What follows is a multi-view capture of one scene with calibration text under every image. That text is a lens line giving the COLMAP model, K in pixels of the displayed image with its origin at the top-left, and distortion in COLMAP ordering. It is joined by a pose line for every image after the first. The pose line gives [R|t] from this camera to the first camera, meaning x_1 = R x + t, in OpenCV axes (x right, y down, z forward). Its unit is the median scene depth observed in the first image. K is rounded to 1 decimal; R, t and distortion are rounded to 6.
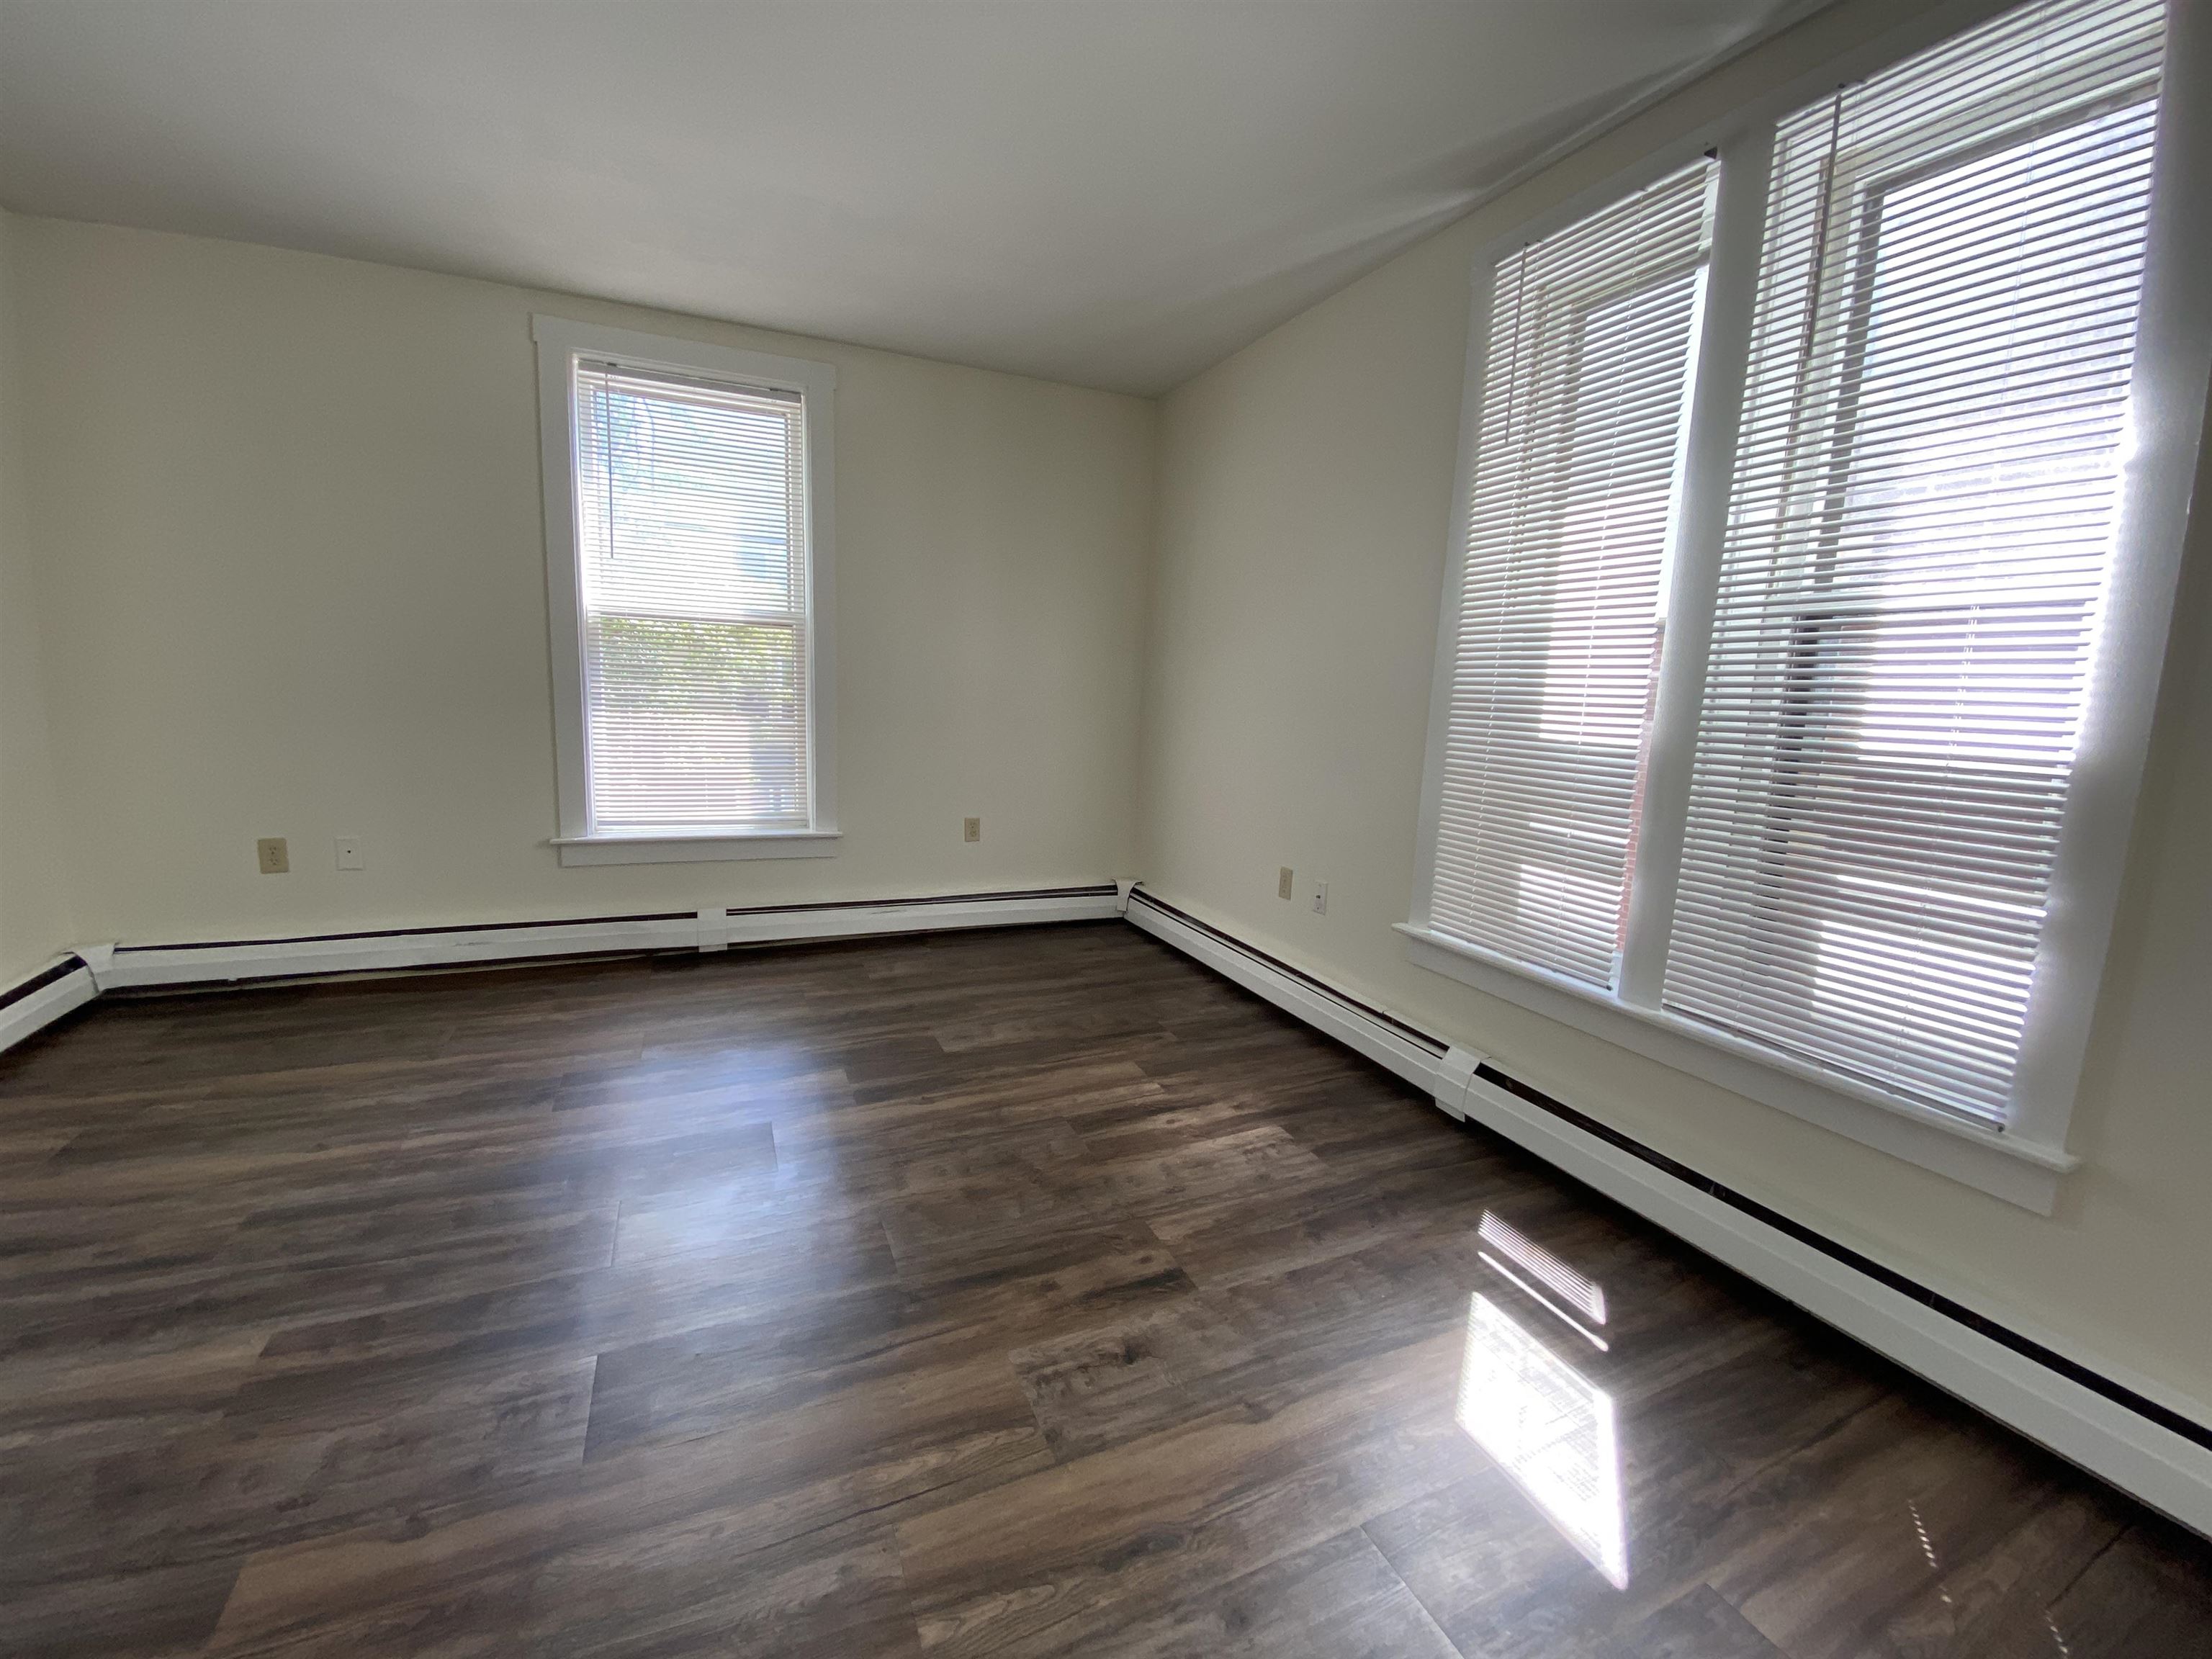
lens RADIAL K [[897.0, 0, 1088.5], [0, 897.0, 812.4], [0, 0, 1]] dist [0.010824, -0.014000]
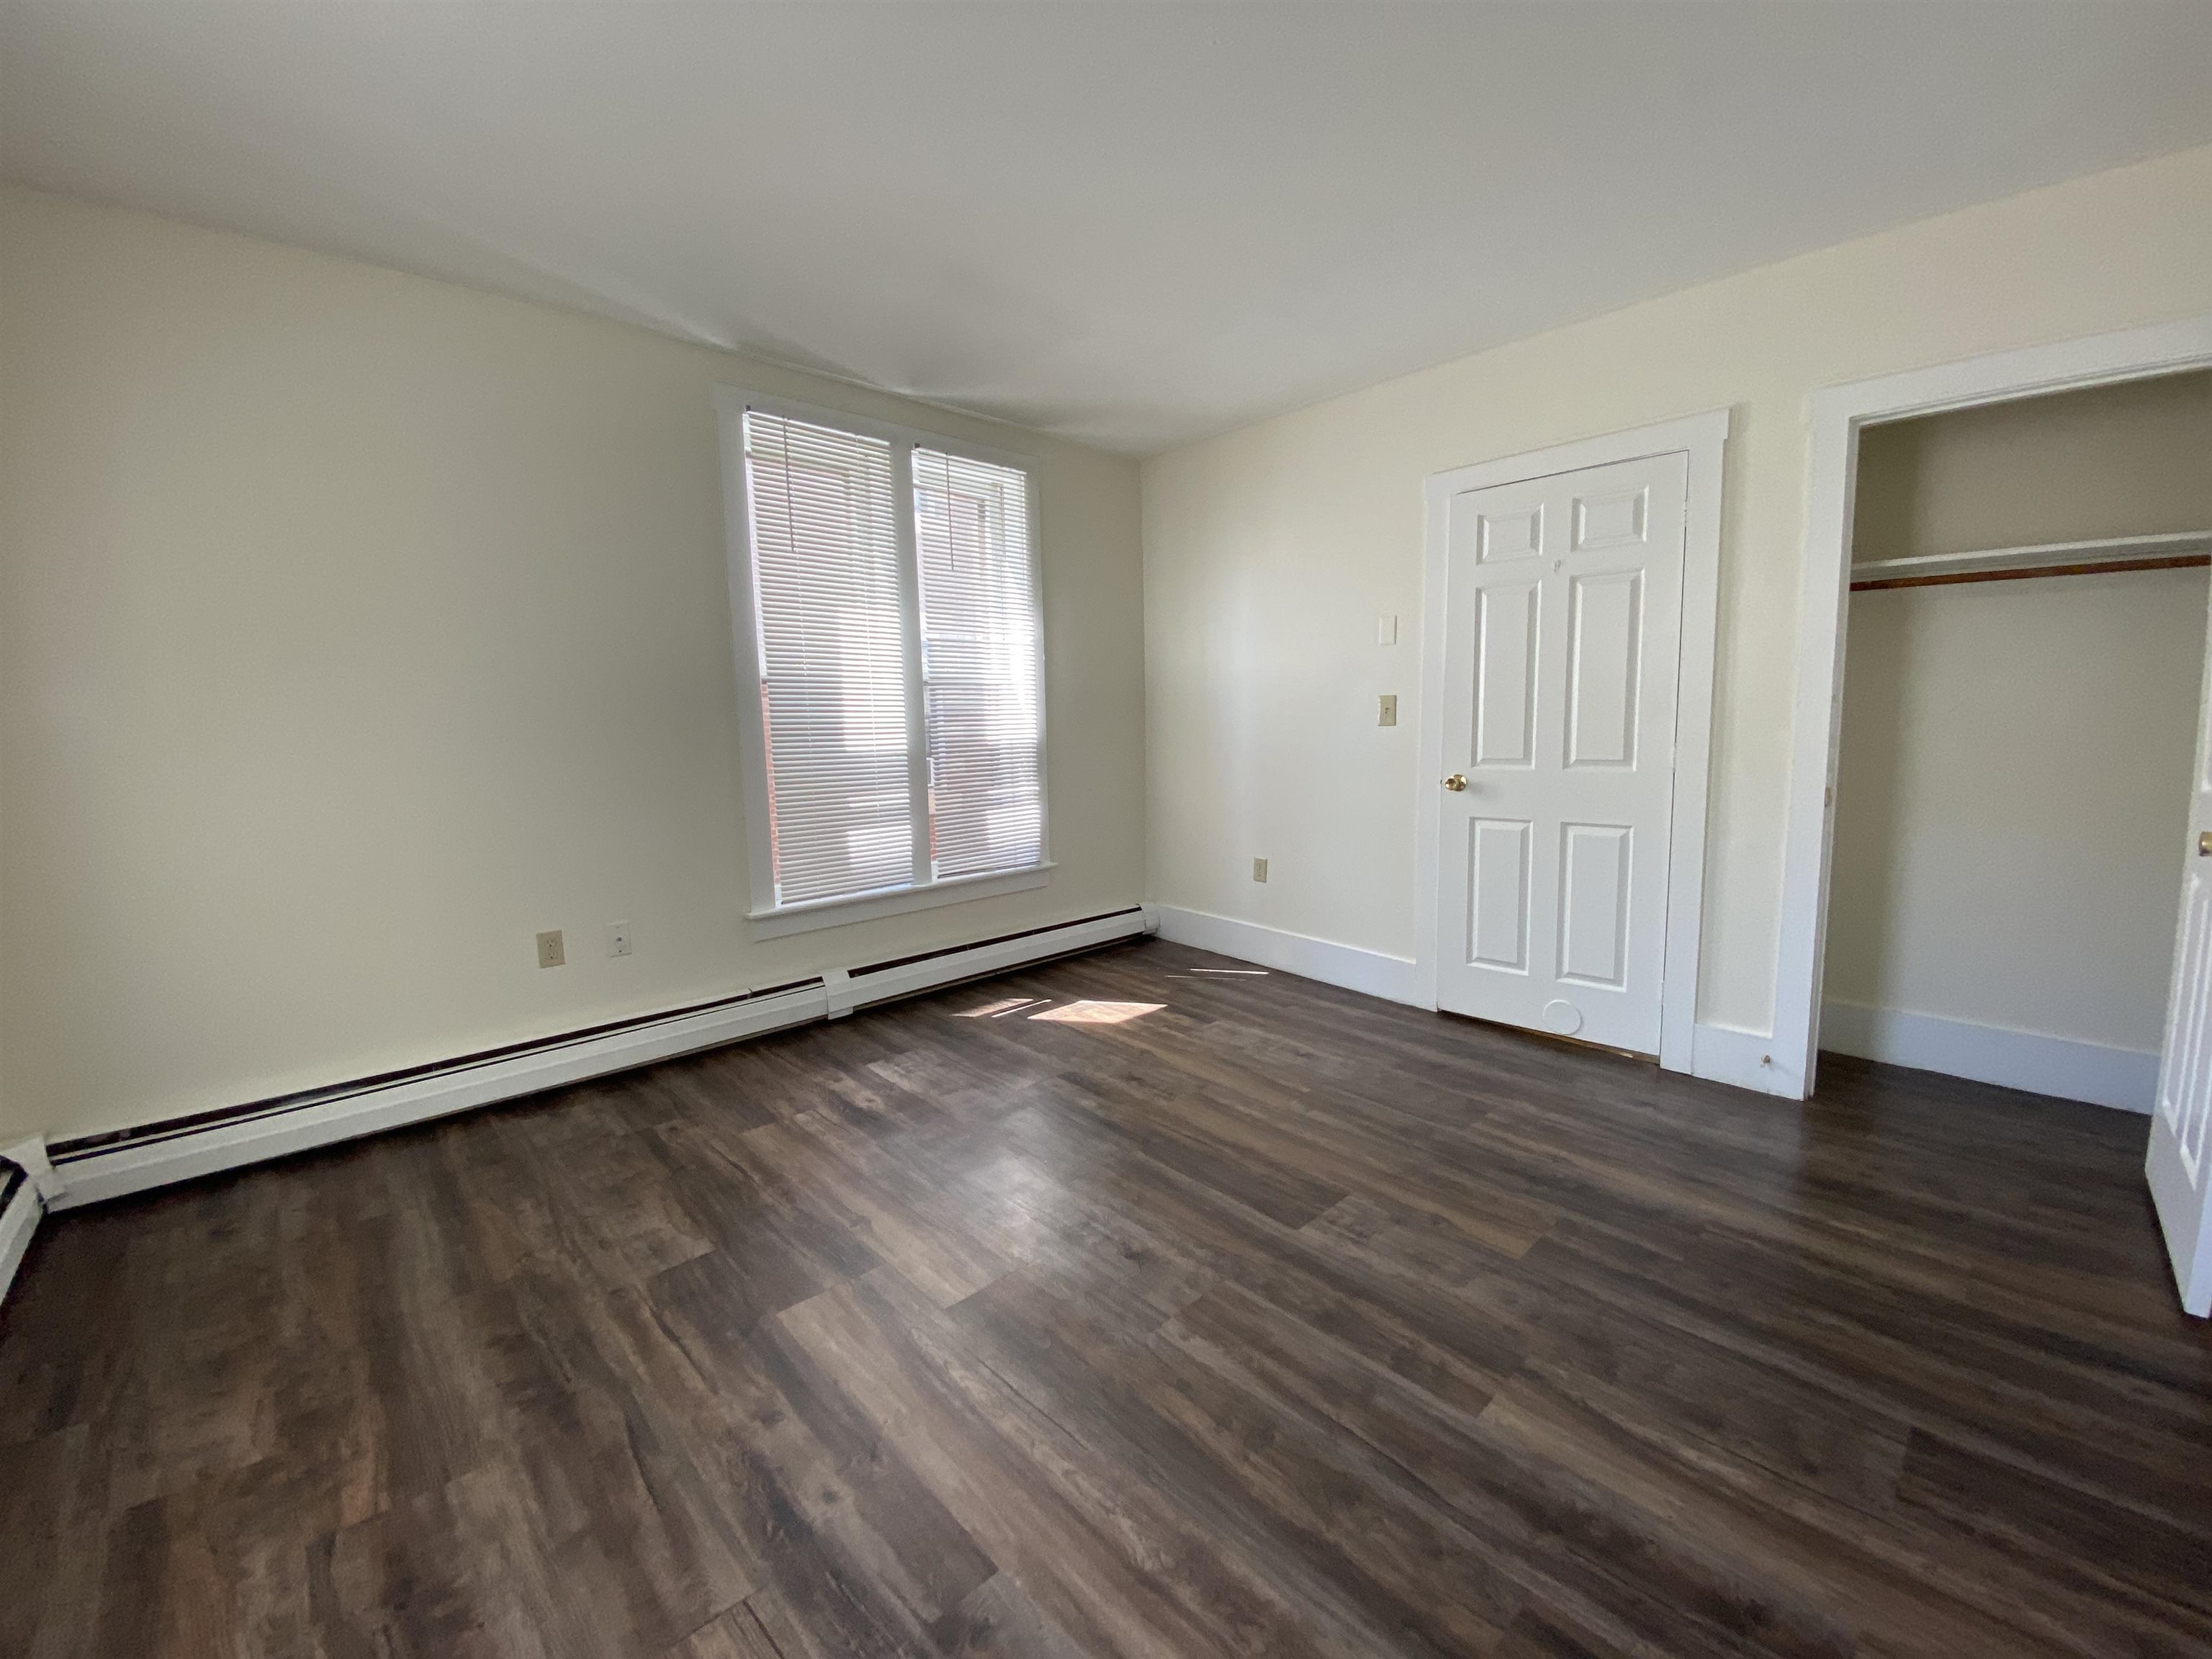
lens RADIAL K [[897.0, 0, 1108.2], [0, 897.0, 812.5], [0, 0, 1]] dist [0.010824, -0.014000]
pose [[-0.351762, -0.131429, 0.926817, -1.144746], [0.138469, 0.971897, 0.190376, -0.214885], [-0.925792, 0.195302, -0.323677, 1.117527]]
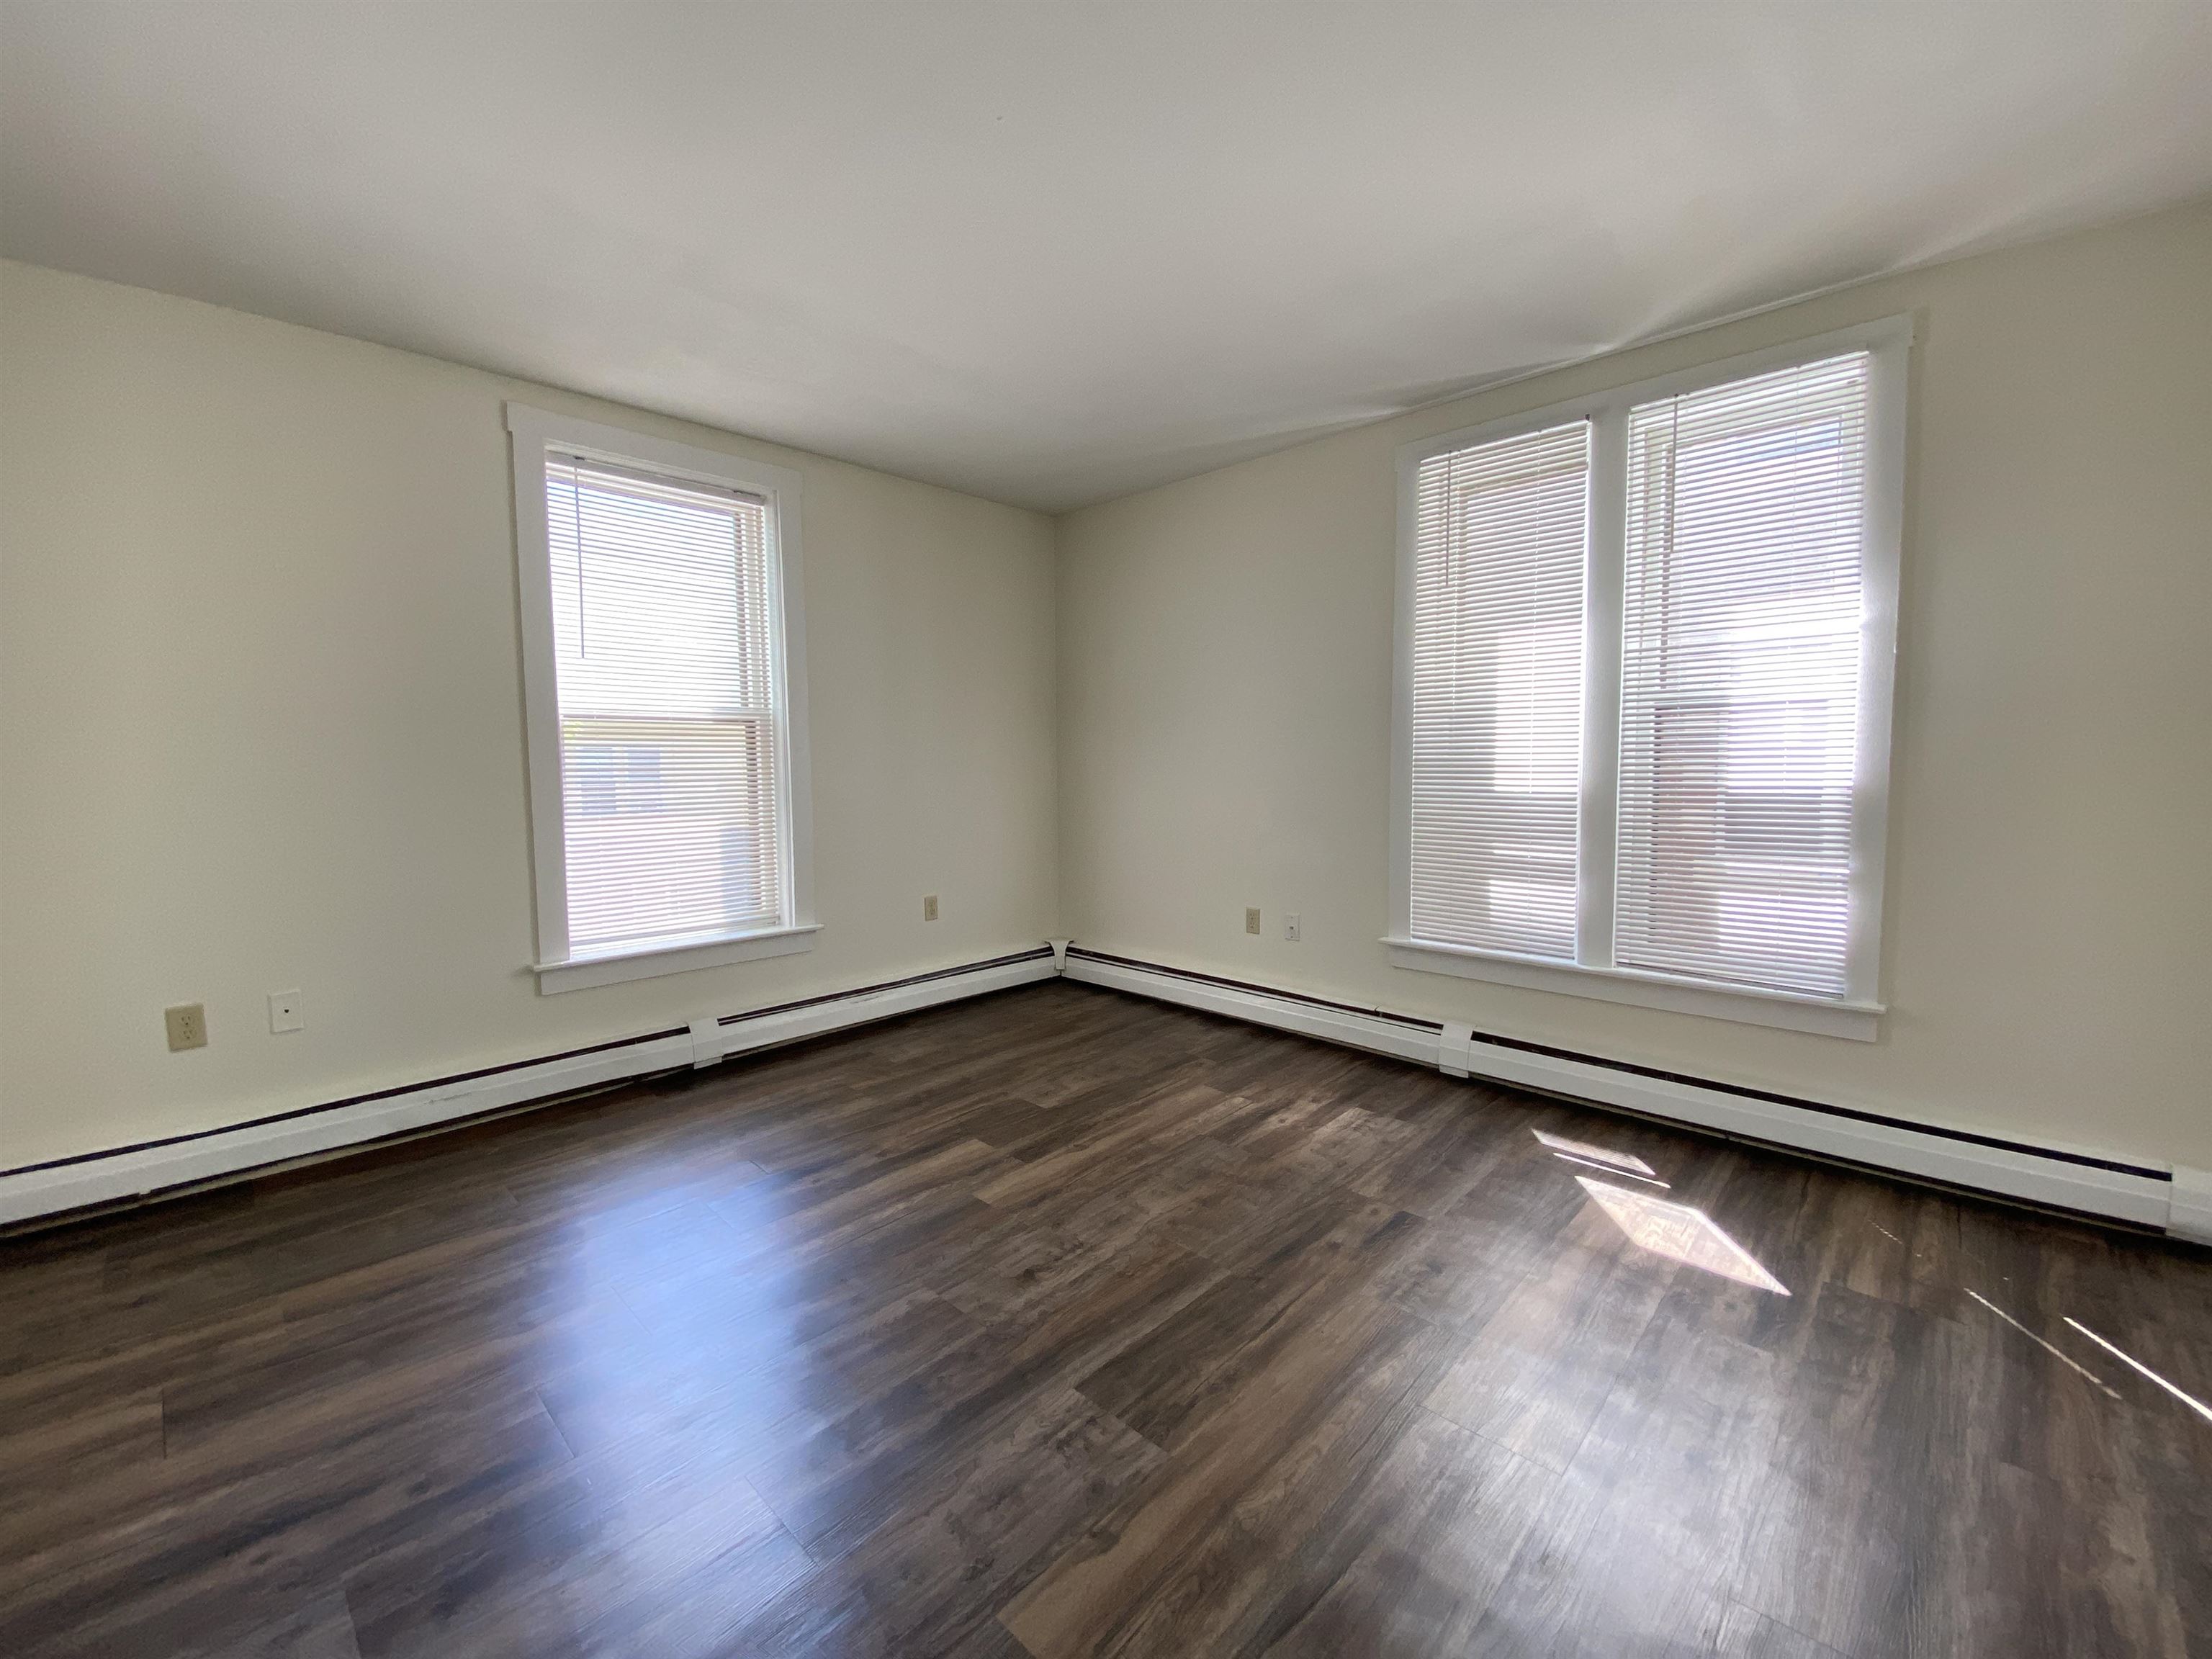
lens RADIAL K [[897.0, 0, 1084.3], [0, 897.0, 814.7], [0, 0, 1]] dist [0.010824, -0.014000]
pose [[0.925314, -0.068048, 0.373047, -0.638493], [0.095552, 0.993864, -0.055717, -0.028117], [-0.366966, 0.087201, 0.926138, -0.072008]]
